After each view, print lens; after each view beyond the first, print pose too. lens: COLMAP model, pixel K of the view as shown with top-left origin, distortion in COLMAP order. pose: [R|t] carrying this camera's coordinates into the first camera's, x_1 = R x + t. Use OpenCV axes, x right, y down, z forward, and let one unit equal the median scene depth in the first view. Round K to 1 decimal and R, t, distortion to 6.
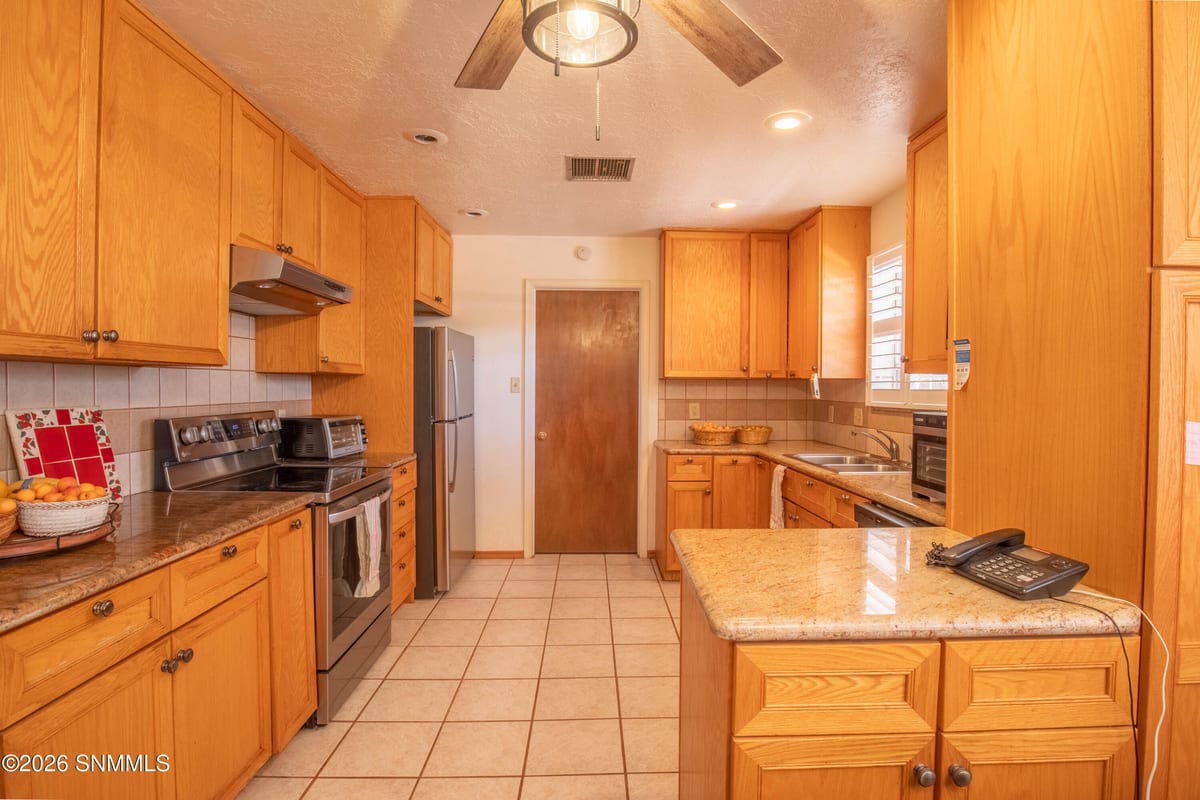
lens RADIAL K [[597.2, 0, 608.2], [0, 597.2, 401.3], [0, 0, 1]] dist [-0.041412, 0.009812]
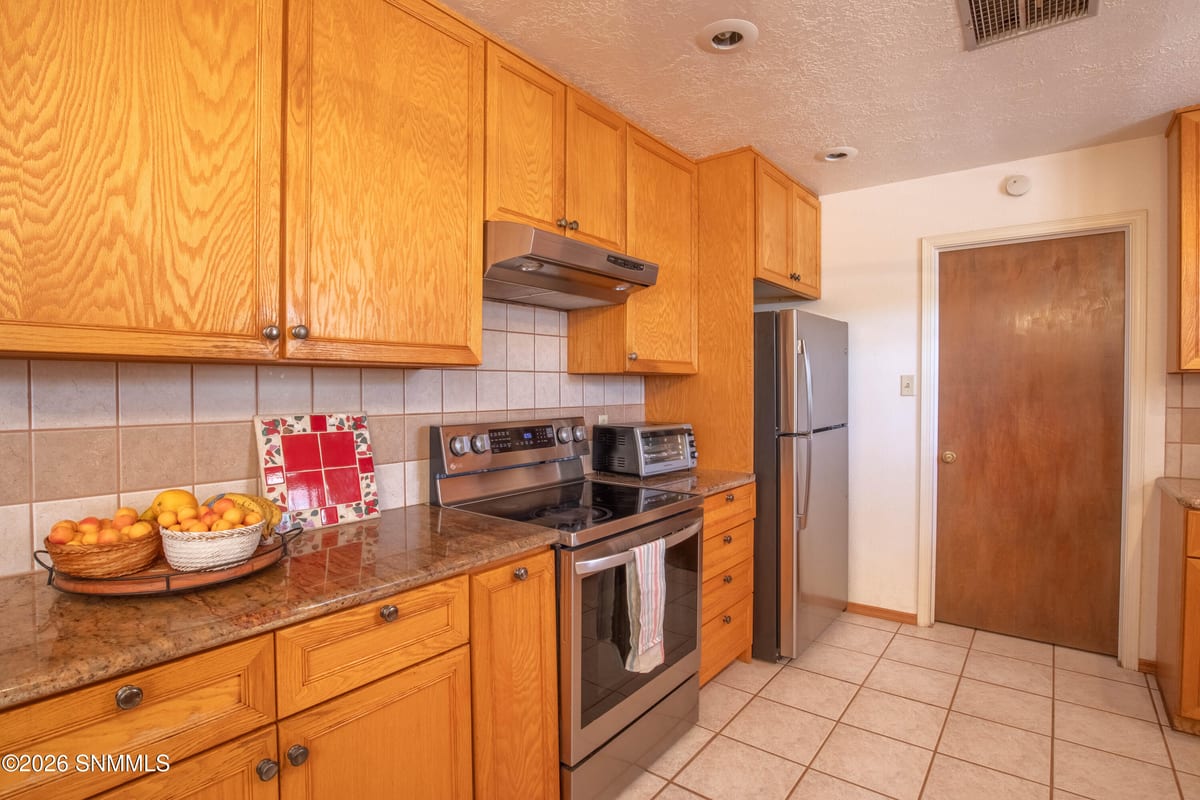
lens RADIAL K [[597.2, 0, 615.9], [0, 597.2, 397.0], [0, 0, 1]] dist [-0.041412, 0.009812]
pose [[0.781682, 0.003337, -0.623668, 0.021509], [-0.009163, 0.999939, -0.006133, -0.007377], [0.623610, 0.010509, 0.781665, 0.278743]]
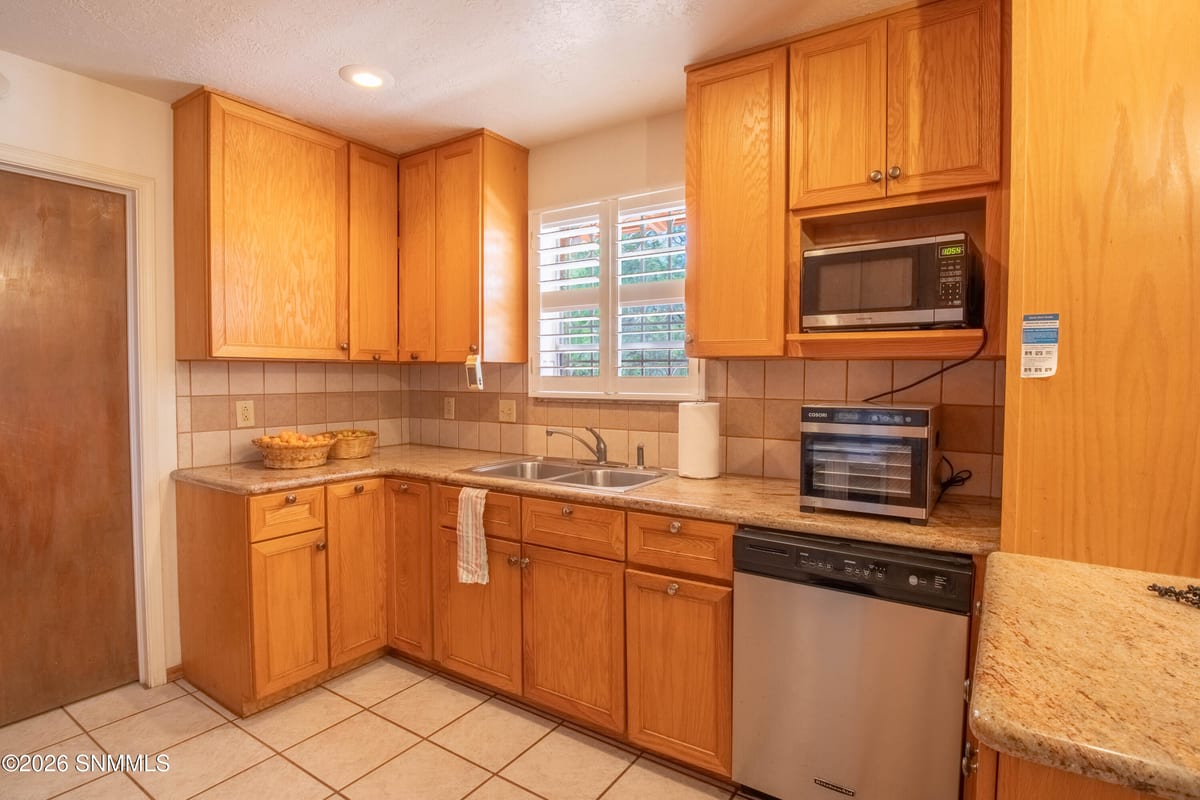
lens RADIAL K [[597.2, 0, 599.4], [0, 597.2, 397.2], [0, 0, 1]] dist [-0.041412, 0.009812]
pose [[0.579306, -0.034315, 0.814388, -0.176602], [0.021043, 0.999410, 0.027142, -0.012499], [-0.814839, 0.001413, 0.579686, 0.471548]]
